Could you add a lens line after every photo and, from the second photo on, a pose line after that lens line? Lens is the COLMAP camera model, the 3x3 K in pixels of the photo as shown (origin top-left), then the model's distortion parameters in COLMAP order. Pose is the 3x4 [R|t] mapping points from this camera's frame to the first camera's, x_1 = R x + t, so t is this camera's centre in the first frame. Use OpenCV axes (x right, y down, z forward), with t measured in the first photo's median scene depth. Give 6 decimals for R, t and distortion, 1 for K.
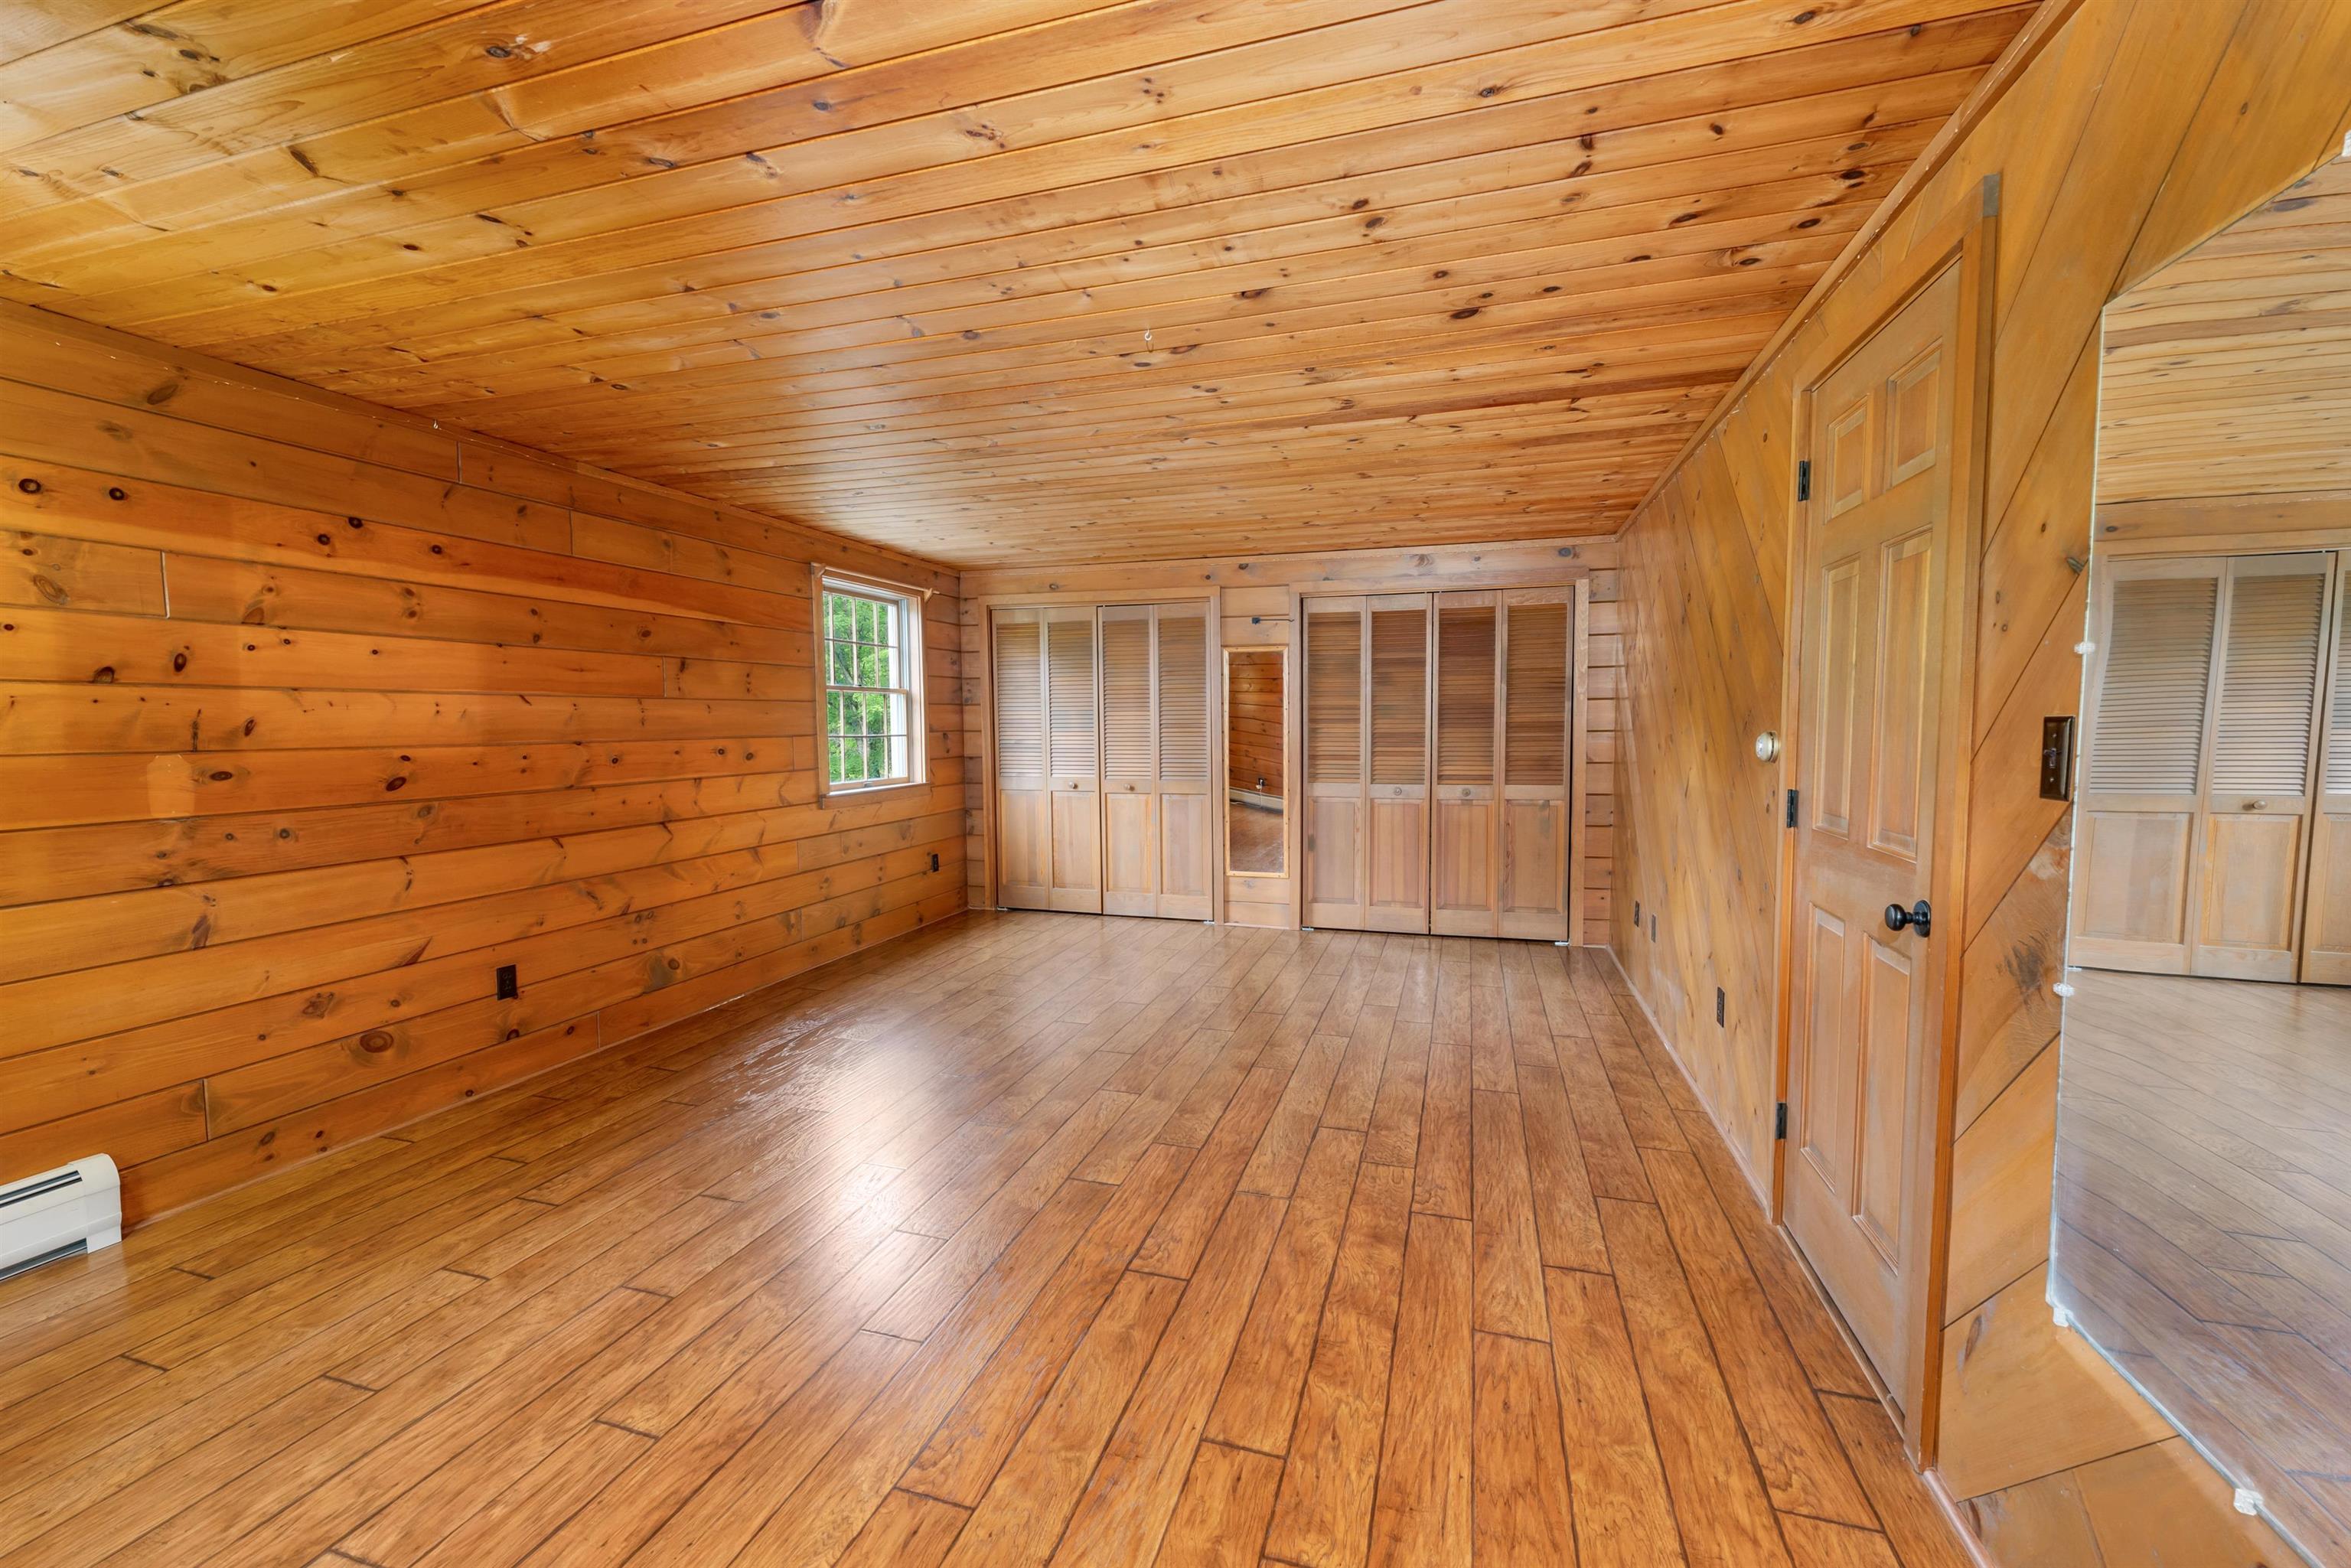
lens RADIAL K [[955.0, 0, 1170.3], [0, 955.0, 783.8], [0, 0, 1]] dist [0.002429, 0.000068]
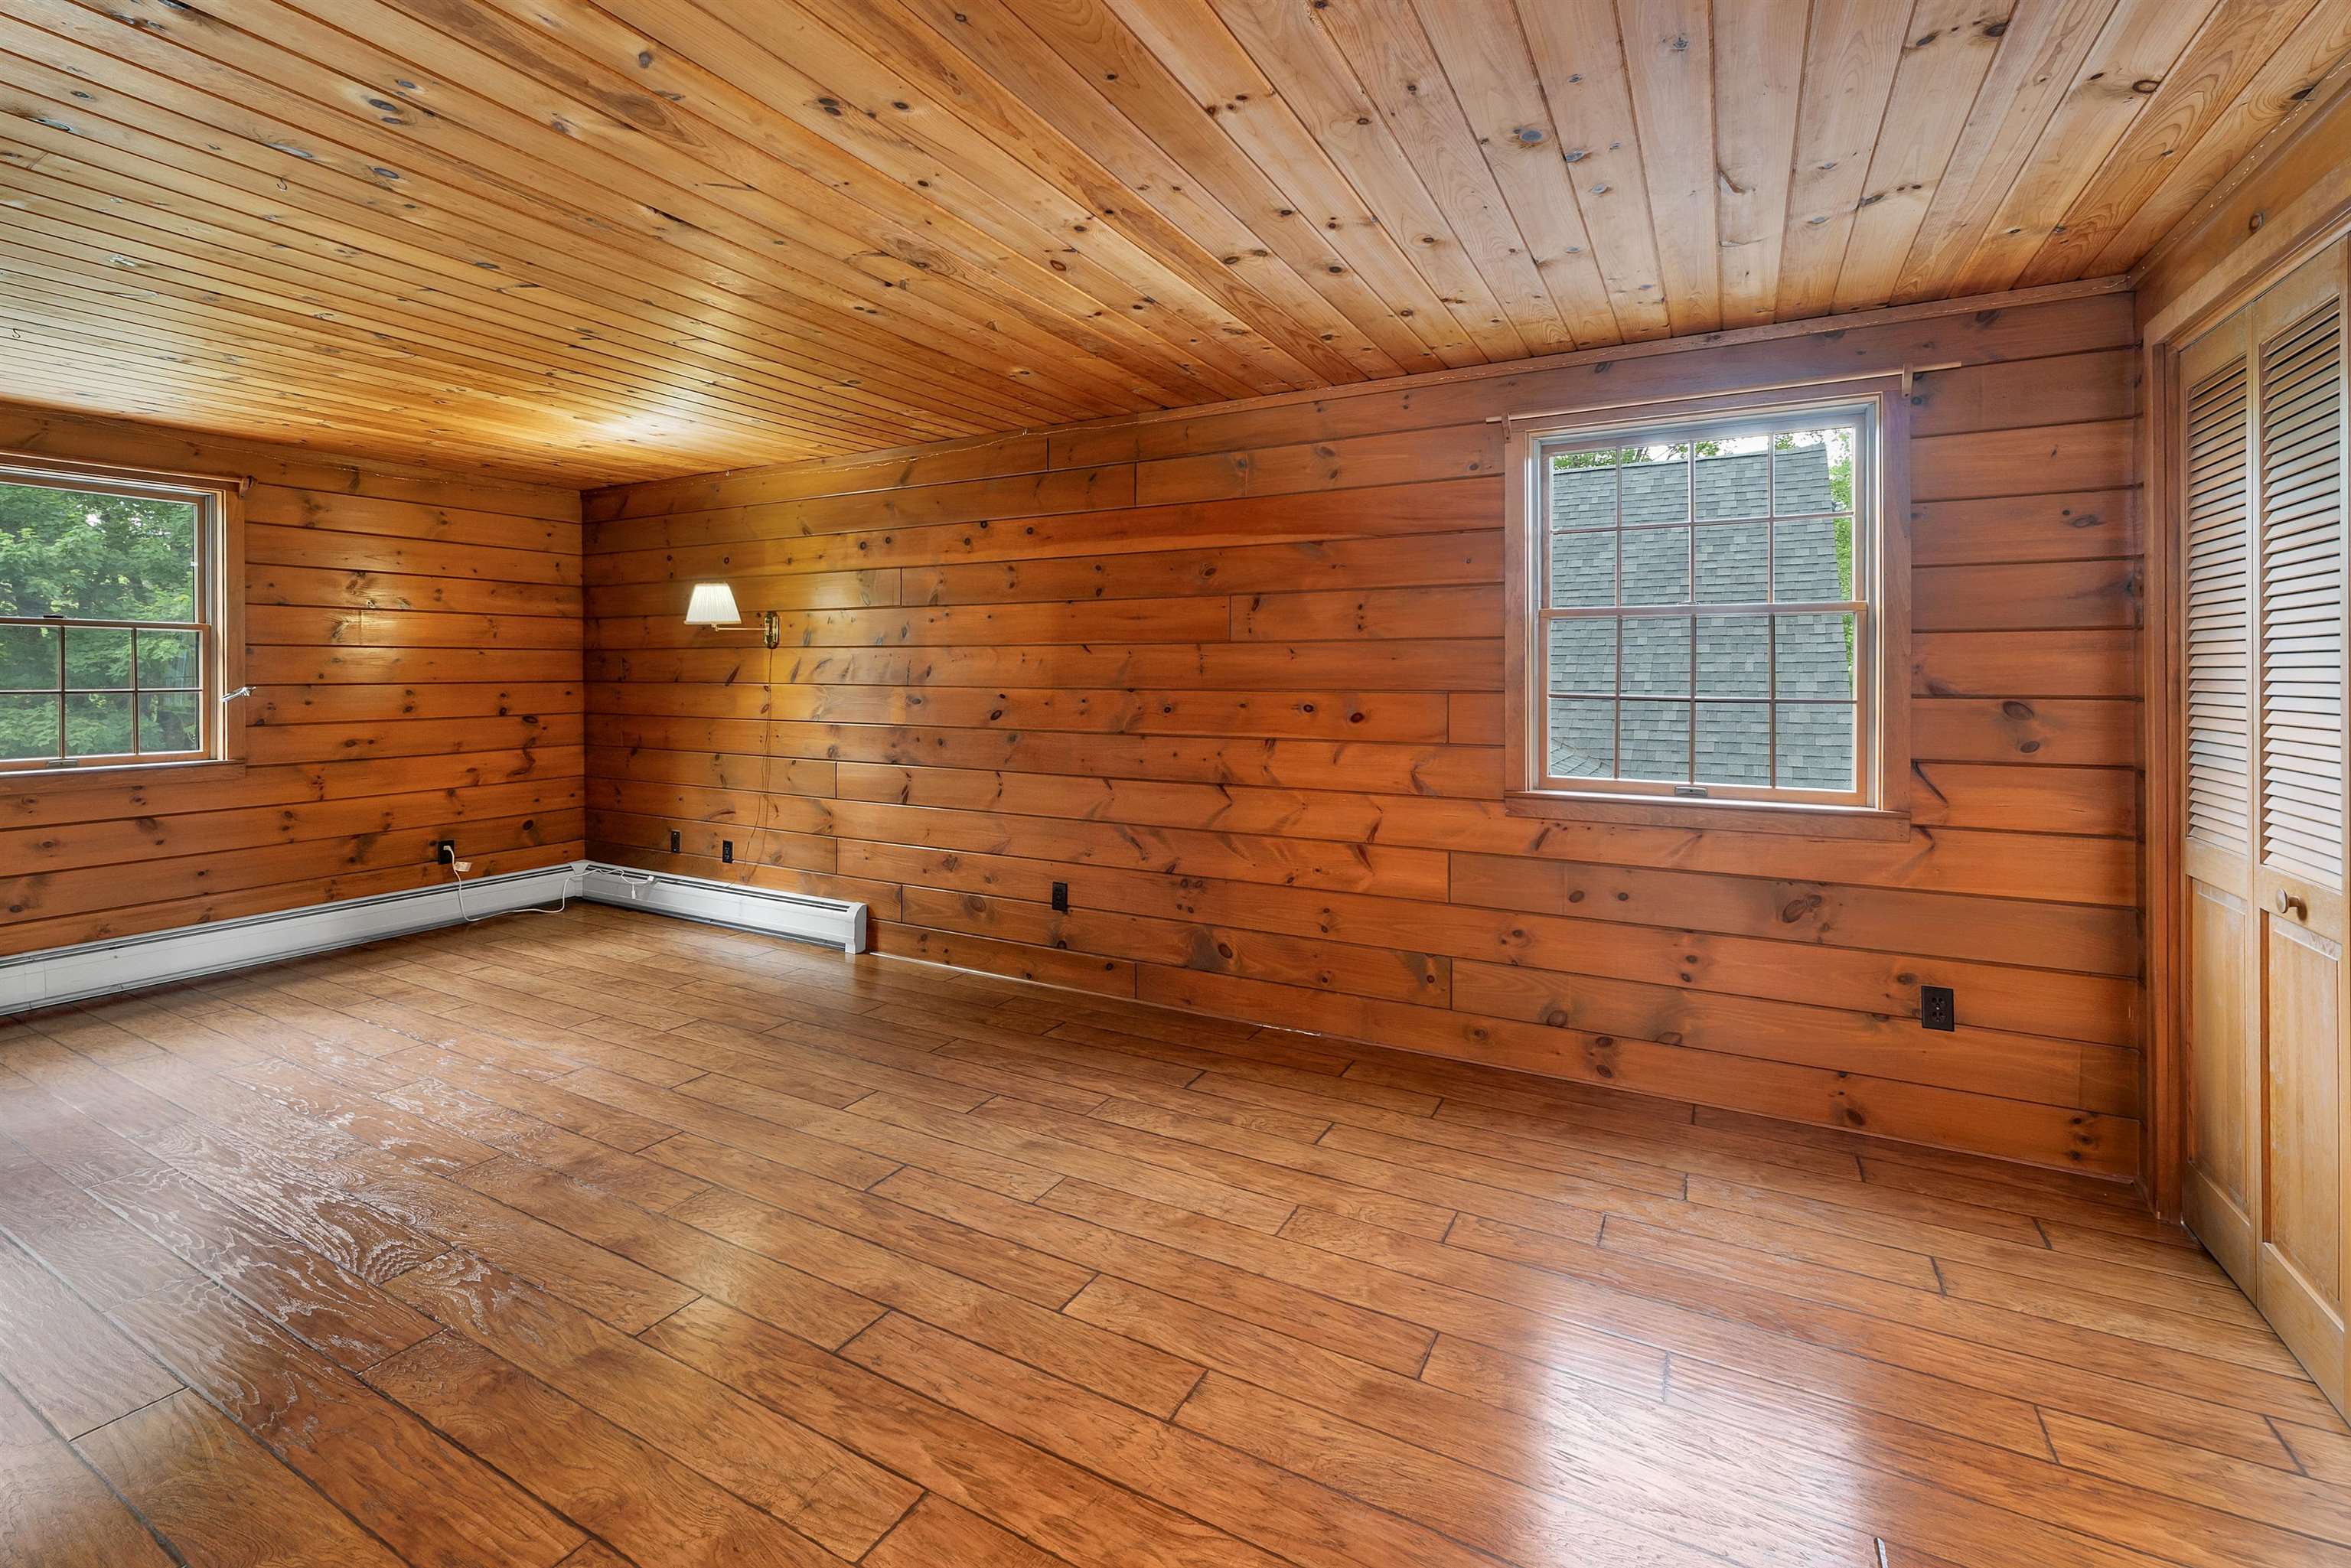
lens RADIAL K [[1010.8, 0, 1144.6], [0, 1010.8, 680.0], [0, 0, 1]] dist [0.000348, 0.000383]
pose [[-0.201069, 0.015997, -0.979447, 0.415610], [-0.065362, 0.997419, 0.029708, -0.083234], [0.977394, 0.069992, -0.199504, 1.190162]]
